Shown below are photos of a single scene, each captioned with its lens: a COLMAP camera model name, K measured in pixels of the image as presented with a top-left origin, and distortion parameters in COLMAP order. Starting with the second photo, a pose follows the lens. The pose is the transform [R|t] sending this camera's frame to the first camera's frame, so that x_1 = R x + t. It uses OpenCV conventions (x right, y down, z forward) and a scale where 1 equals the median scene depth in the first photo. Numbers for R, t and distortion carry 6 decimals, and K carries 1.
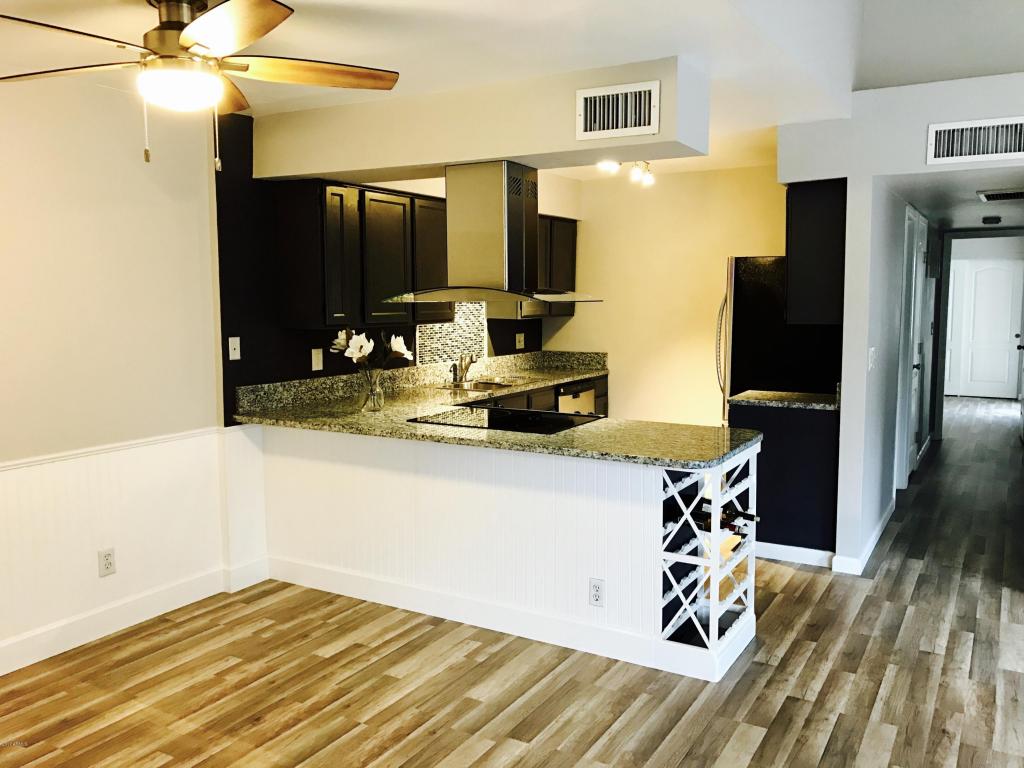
lens RADIAL K [[842.3, 0, 504.0], [0, 842.3, 377.7], [0, 0, 1]] dist [0.009716, -0.014826]
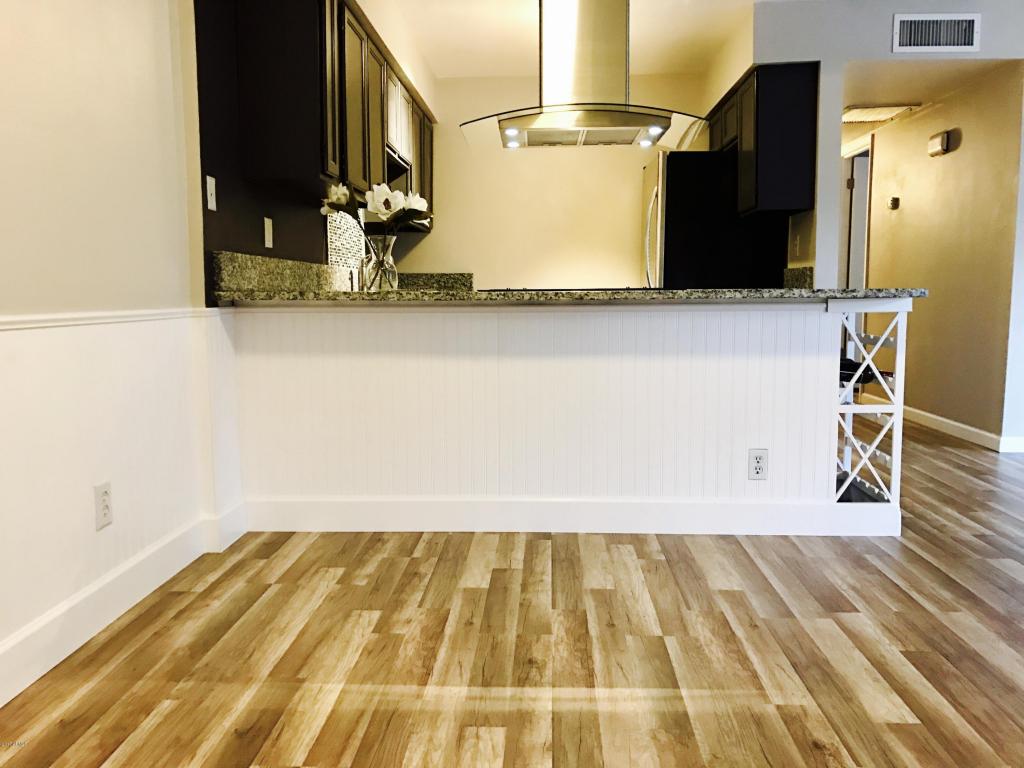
lens RADIAL K [[842.3, 0, 508.9], [0, 842.3, 385.4], [0, 0, 1]] dist [0.009716, -0.014826]
pose [[0.881638, -0.051456, 0.469112, -0.475237], [0.047530, 0.998665, 0.020215, 0.129143], [-0.469526, 0.004475, 0.882907, 0.312637]]
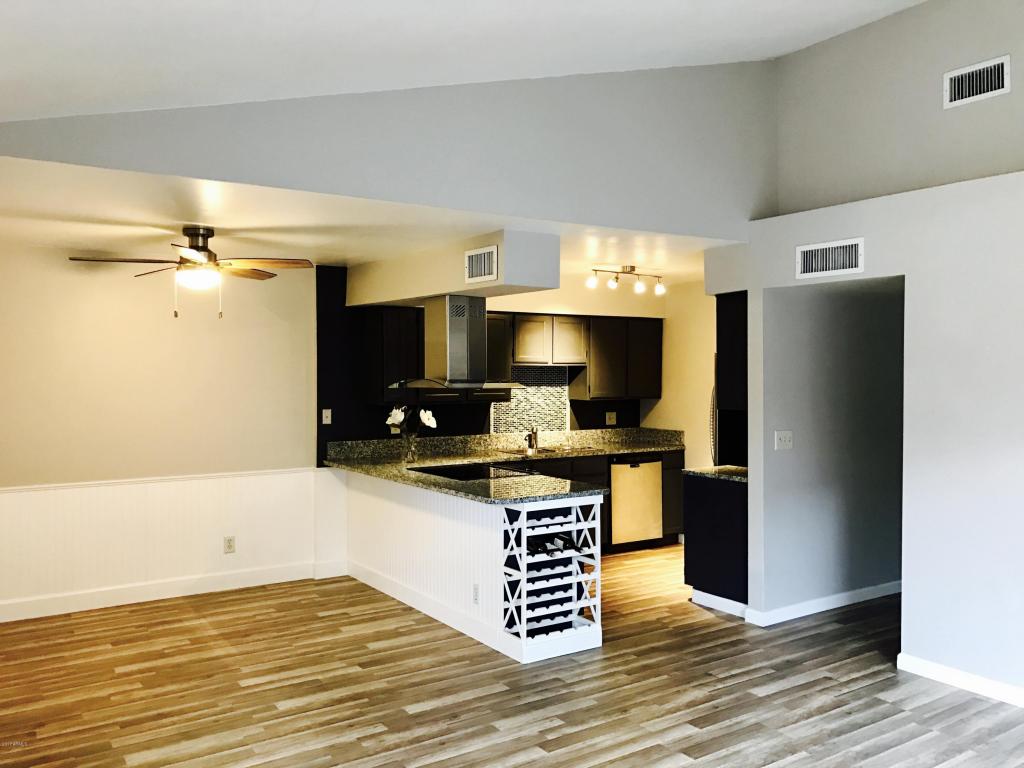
lens RADIAL K [[842.3, 0, 506.4], [0, 842.3, 373.0], [0, 0, 1]] dist [0.009716, -0.014826]
pose [[0.902089, 0.004538, -0.431527, 0.693599], [-0.045447, 0.995383, -0.084538, 0.001140], [0.429151, 0.095872, 0.898130, -0.262887]]
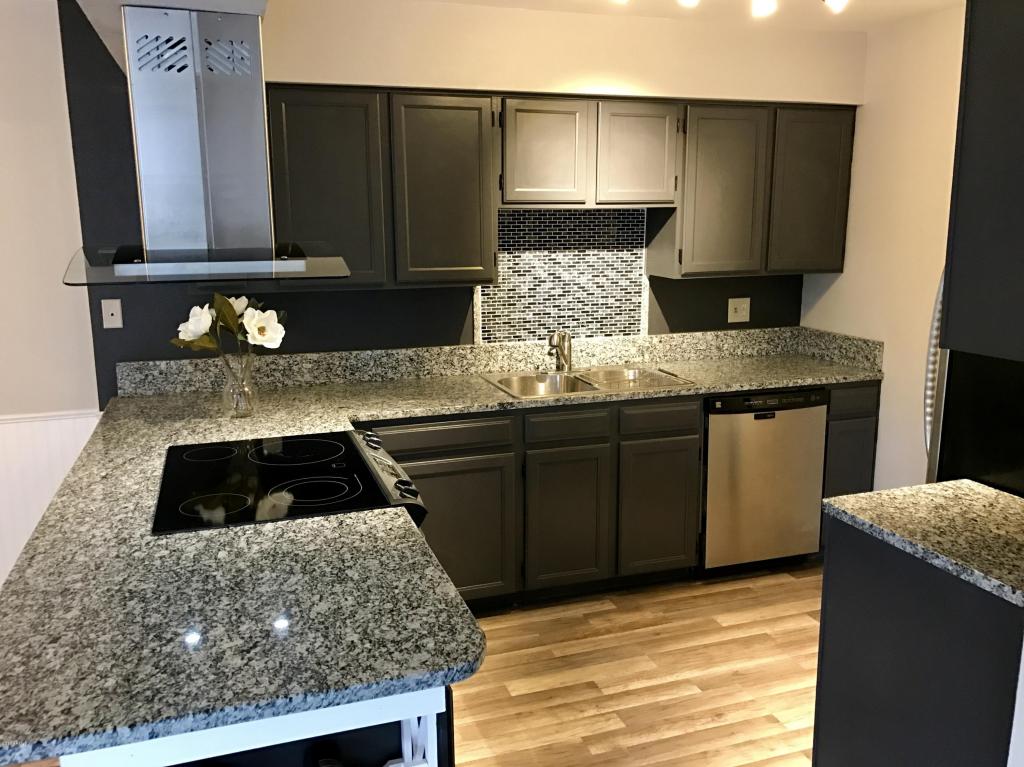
lens RADIAL K [[842.3, 0, 516.7], [0, 842.3, 385.2], [0, 0, 1]] dist [0.009716, -0.014826]
pose [[0.763666, 0.127733, -0.632849, 0.512271], [-0.060648, 0.990091, 0.126654, -0.099348], [0.642756, -0.058340, 0.763846, 0.702924]]
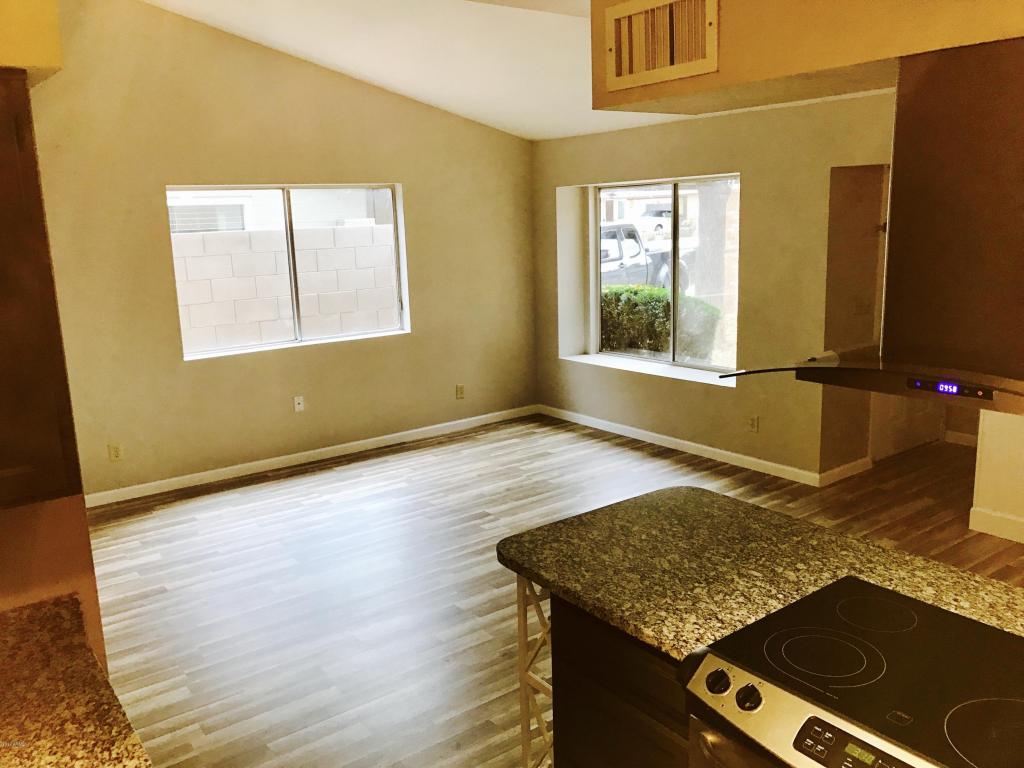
lens RADIAL K [[842.3, 0, 510.0], [0, 842.3, 390.7], [0, 0, 1]] dist [0.009716, -0.014826]
pose [[-0.923027, -0.048561, 0.381658, 0.049172], [0.073935, 0.951124, 0.299828, -0.231943], [-0.377564, 0.304968, -0.874323, 1.459675]]
